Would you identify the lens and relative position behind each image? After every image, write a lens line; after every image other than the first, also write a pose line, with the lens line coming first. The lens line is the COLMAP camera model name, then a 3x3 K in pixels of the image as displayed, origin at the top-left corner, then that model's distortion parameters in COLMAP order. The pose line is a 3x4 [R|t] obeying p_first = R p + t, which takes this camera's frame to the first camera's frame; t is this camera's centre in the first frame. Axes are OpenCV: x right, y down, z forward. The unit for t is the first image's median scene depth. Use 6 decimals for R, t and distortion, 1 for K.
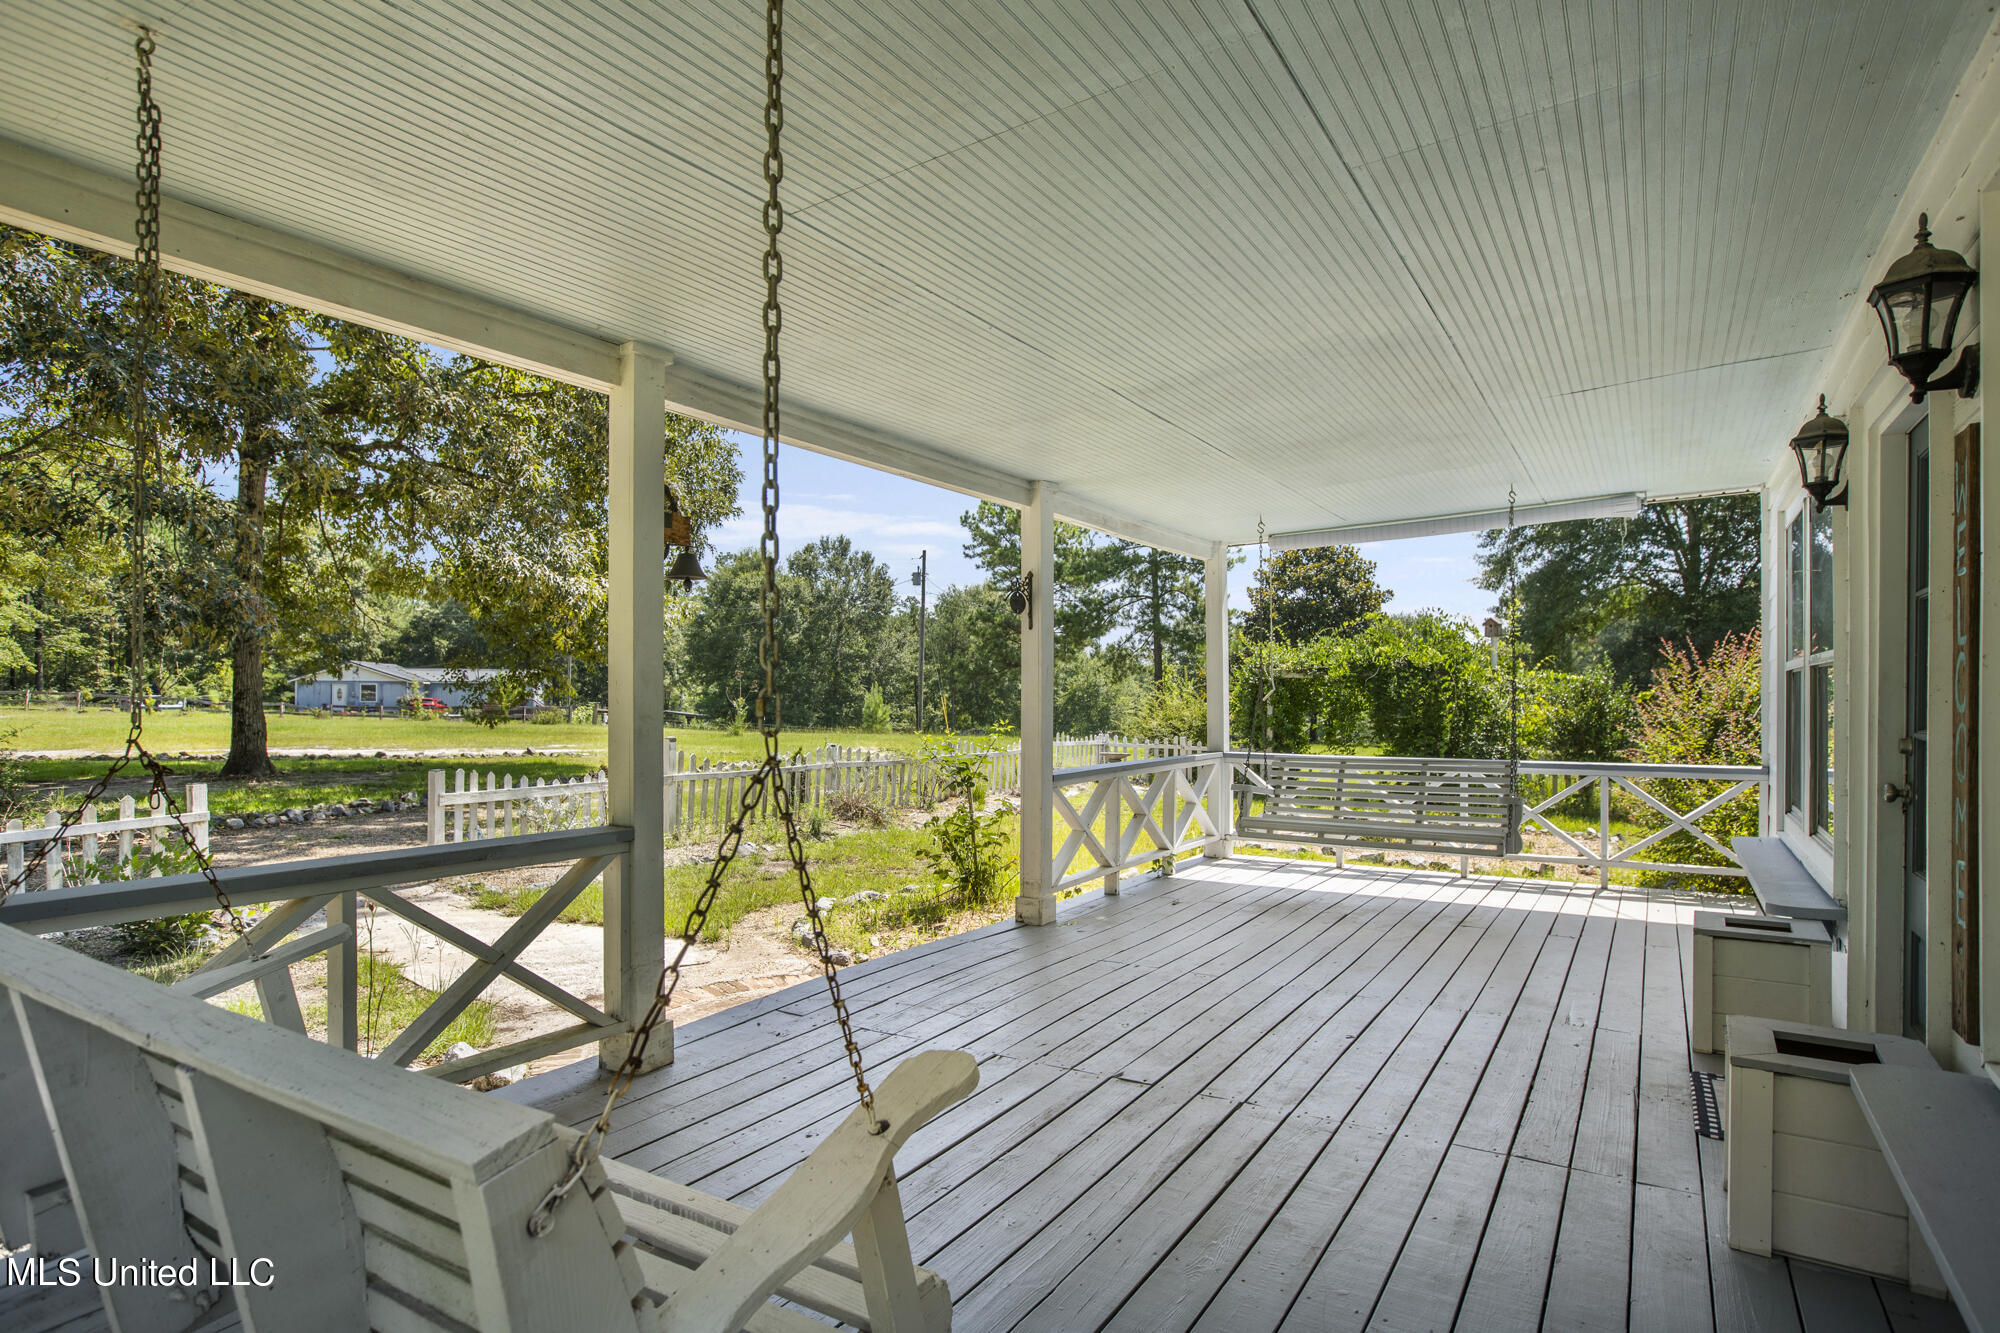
lens RADIAL K [[1076.6, 0, 1000.4], [0, 1076.6, 694.9], [0, 0, 1]] dist [-0.054236, 0.030816]
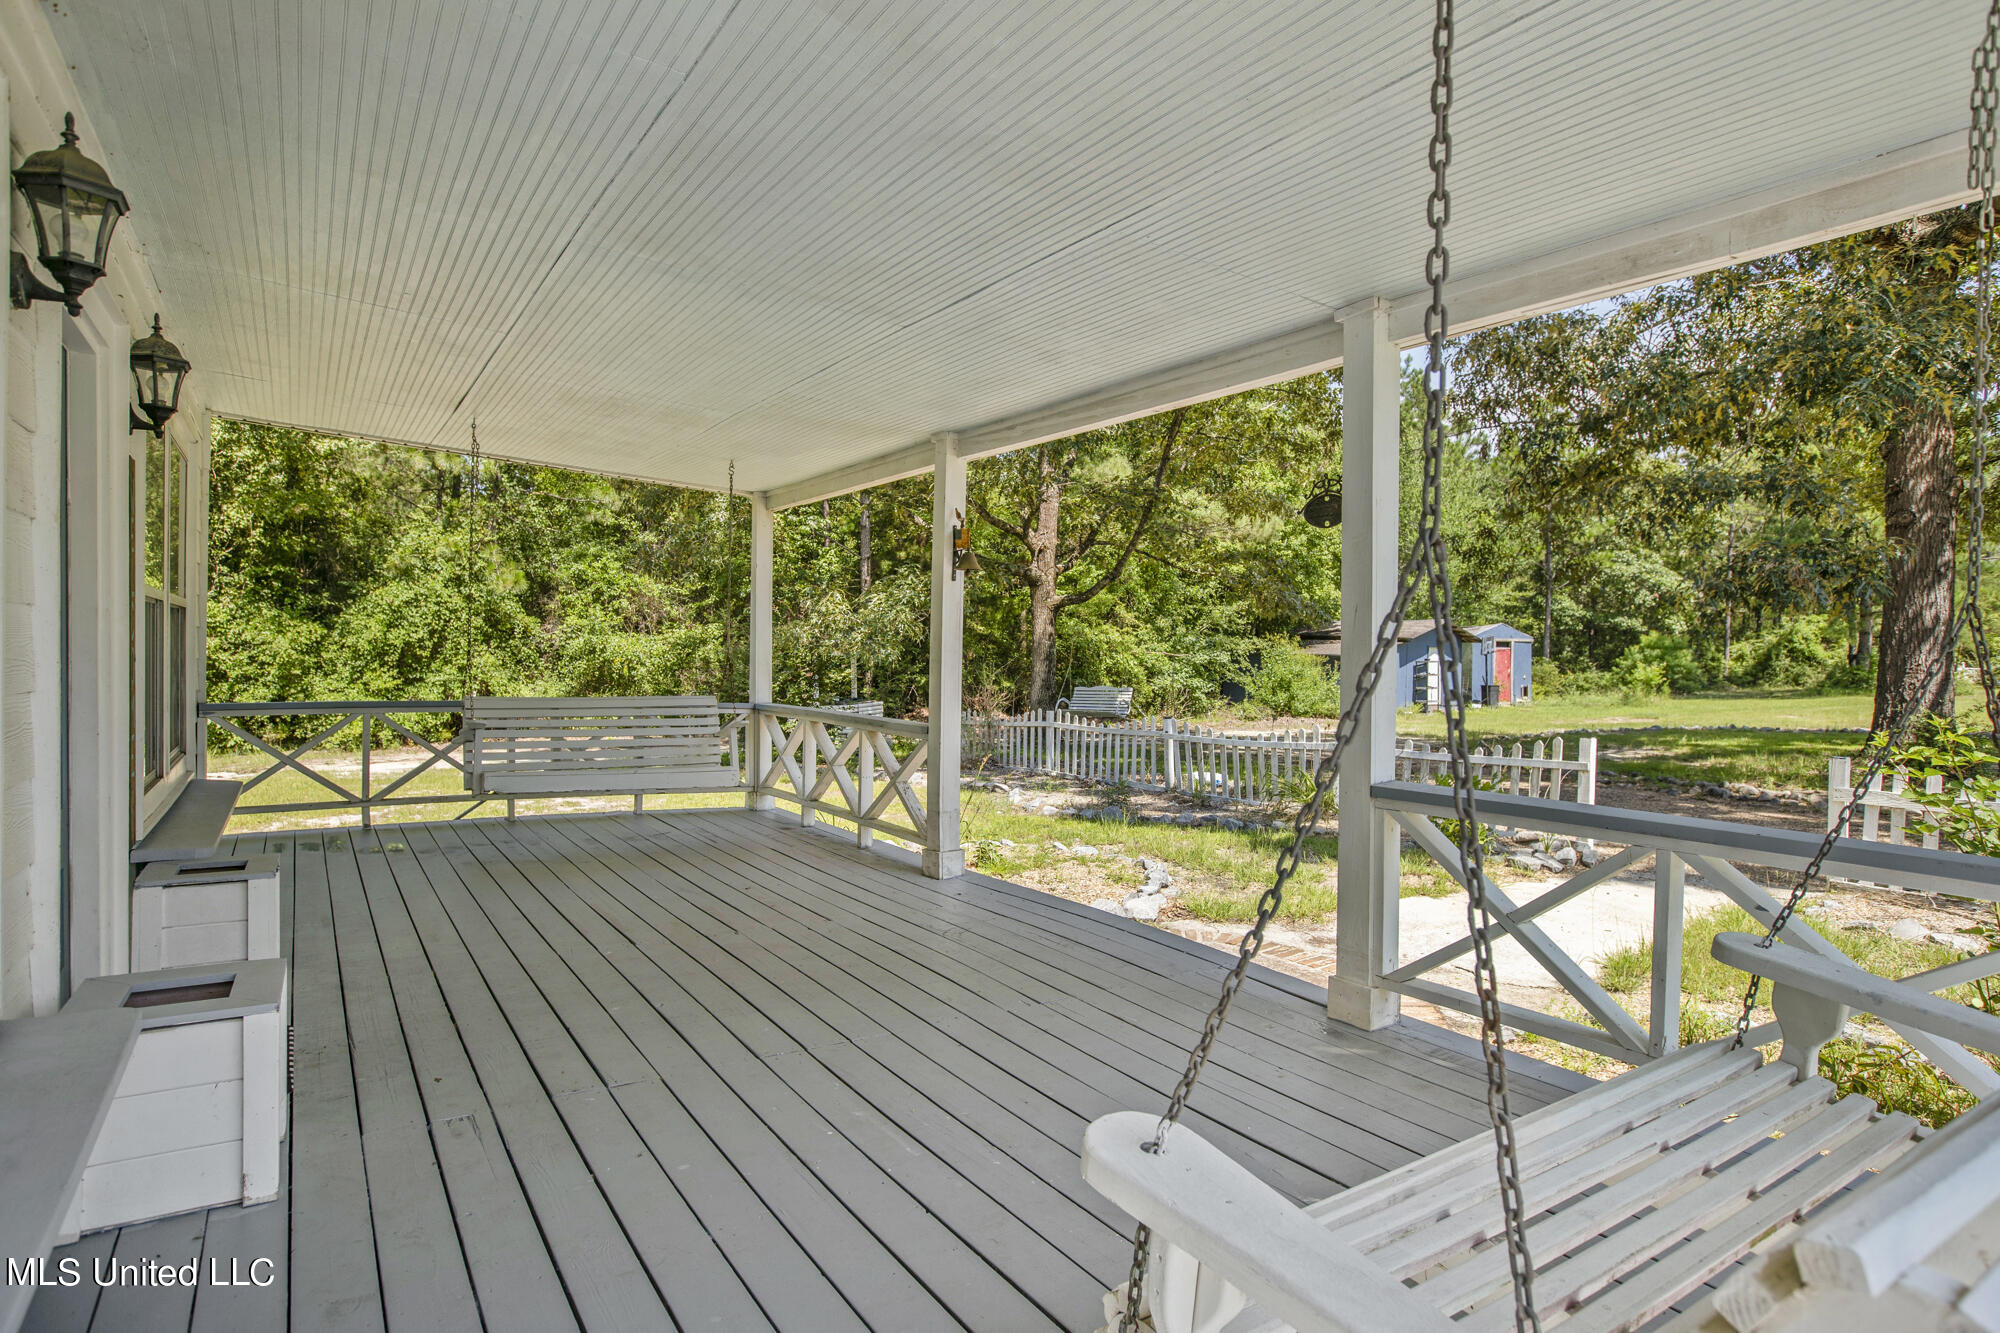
lens RADIAL K [[1073.8, 0, 994.7], [0, 1073.8, 641.7], [0, 0, 1]] dist [-0.064145, 0.047504]
pose [[-0.422070, -0.010645, -0.906501, 1.127270], [-0.008507, 0.999934, -0.007781, 0.003505], [0.906523, 0.004428, -0.422132, 1.772761]]
